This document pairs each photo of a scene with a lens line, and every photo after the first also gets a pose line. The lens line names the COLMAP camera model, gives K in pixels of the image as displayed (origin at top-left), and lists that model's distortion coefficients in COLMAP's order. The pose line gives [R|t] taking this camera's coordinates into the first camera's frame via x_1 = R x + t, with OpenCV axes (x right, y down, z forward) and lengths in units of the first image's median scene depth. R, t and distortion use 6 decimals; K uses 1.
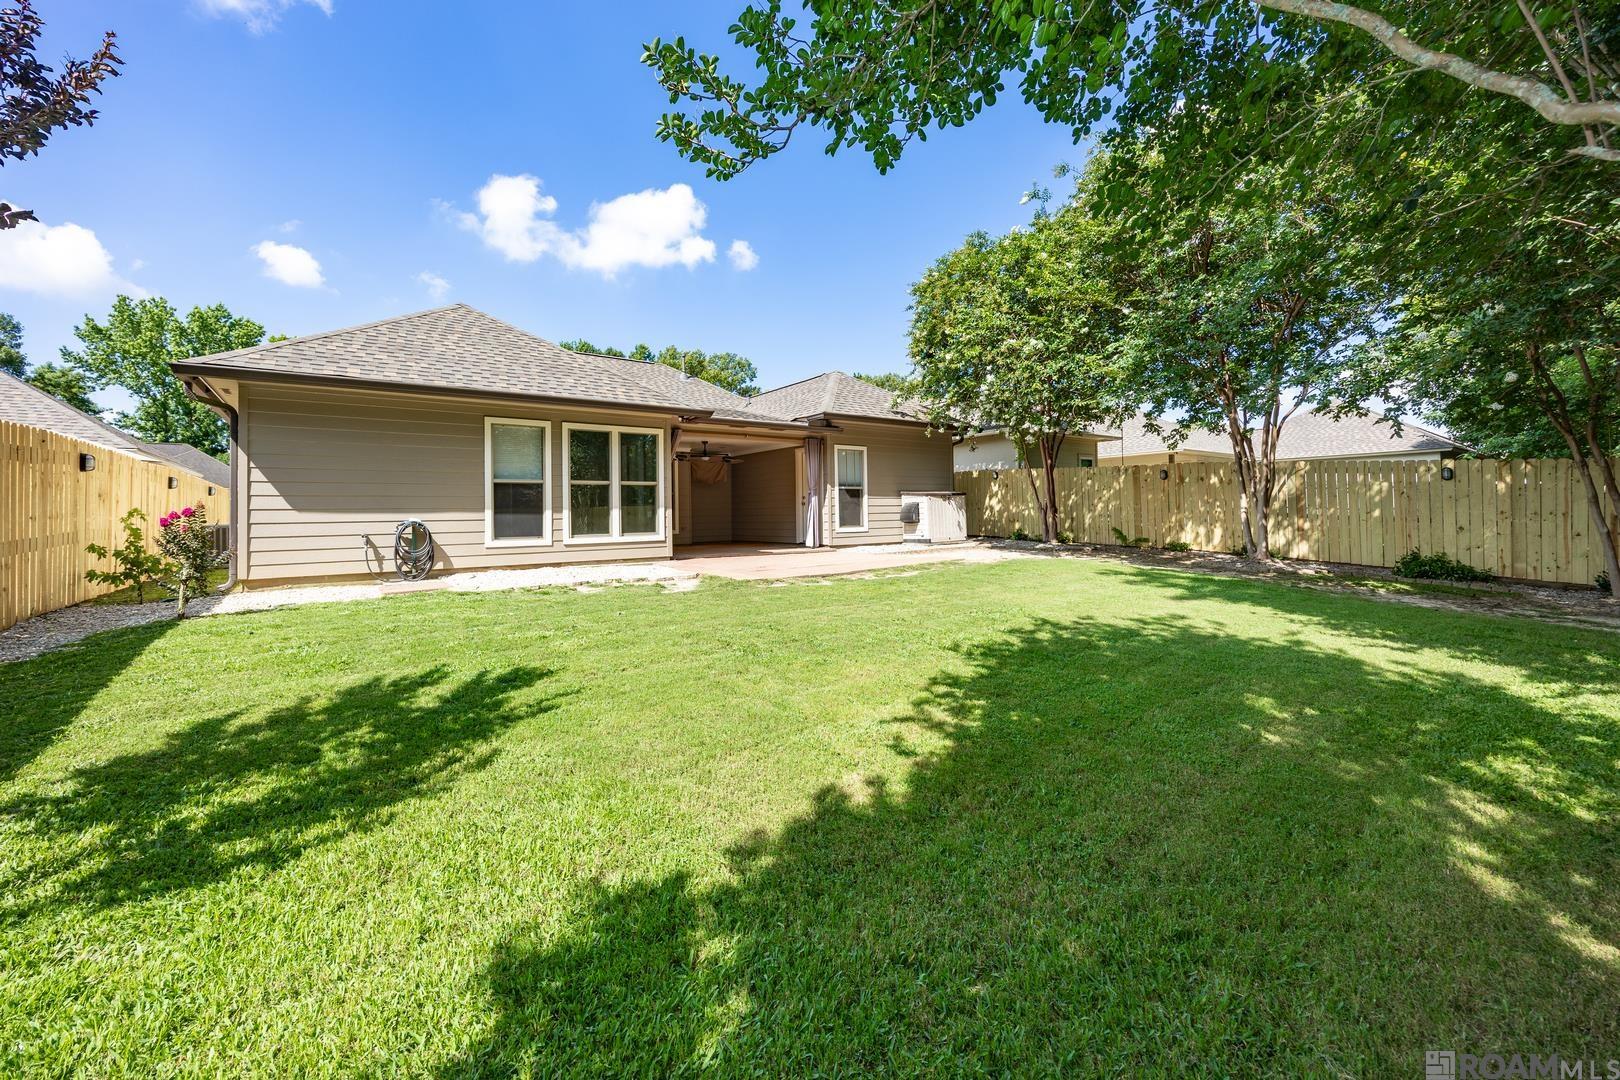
lens RADIAL K [[637.9, 0, 805.4], [0, 637.9, 521.7], [0, 0, 1]] dist [-0.001301, -0.000285]
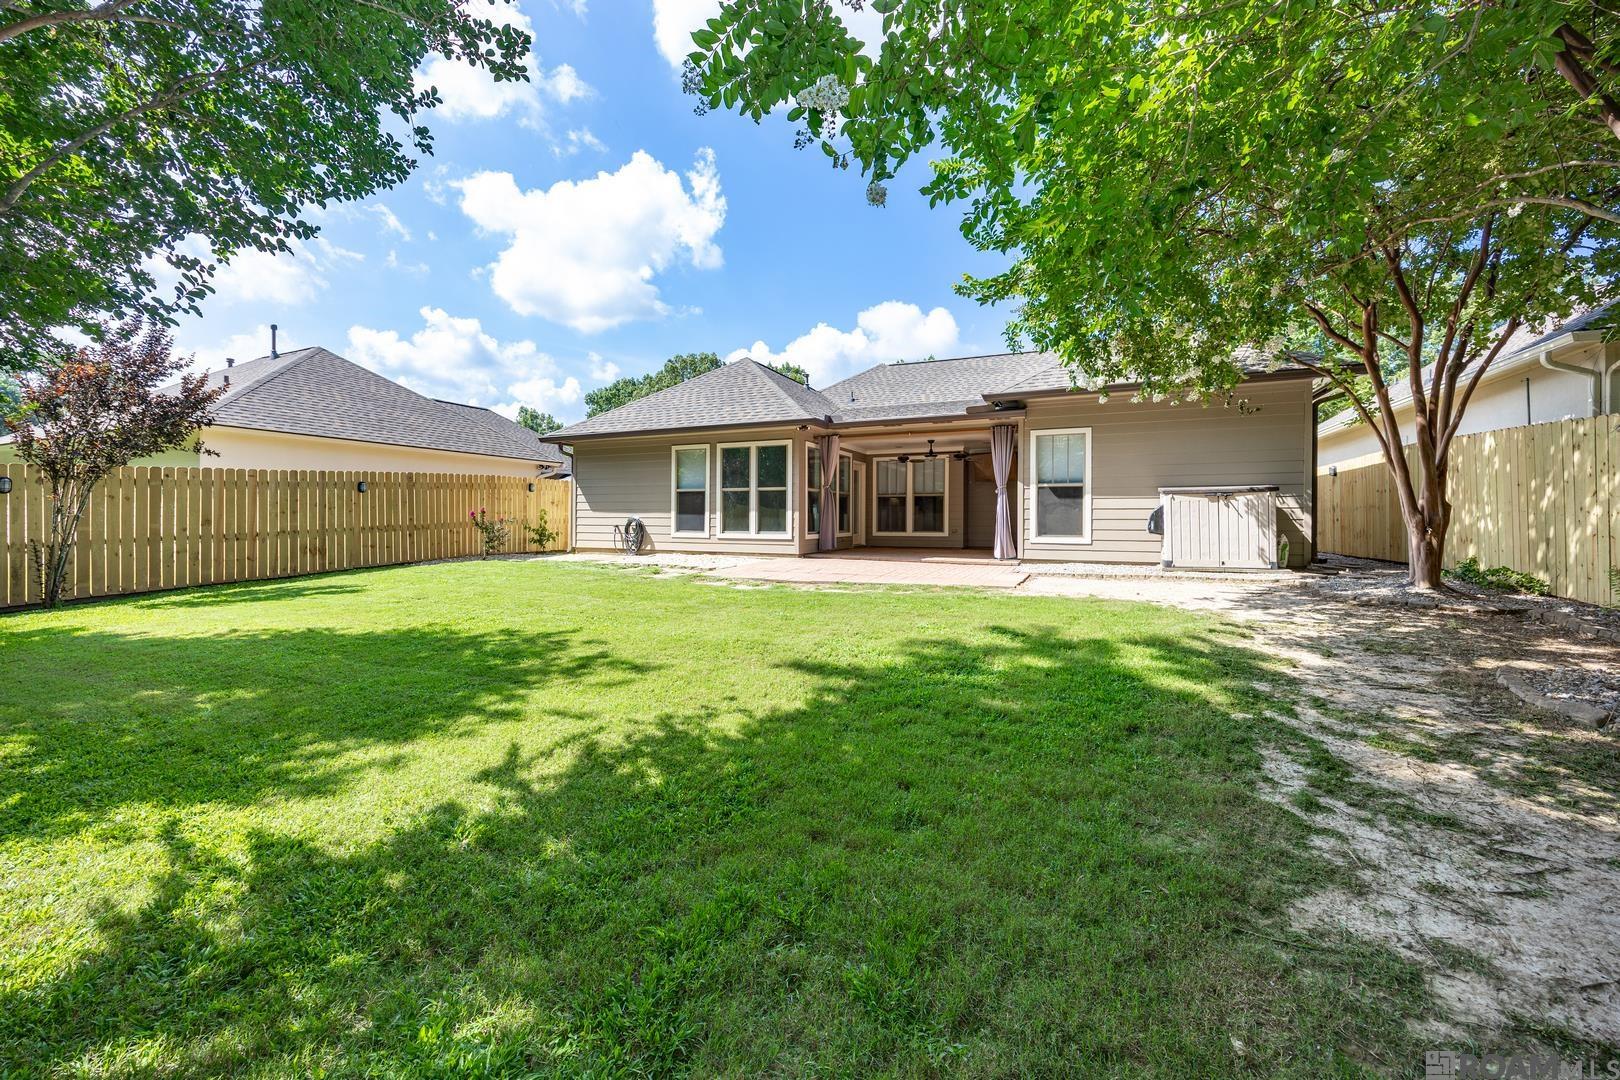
lens RADIAL K [[637.9, 0, 805.4], [0, 637.9, 521.7], [0, 0, 1]] dist [-0.001301, -0.000285]
pose [[0.492454, 0.024545, -0.869992, 0.801756], [-0.020846, 0.999648, 0.016404, -0.021667], [0.870089, 0.010058, 0.492793, 0.501042]]
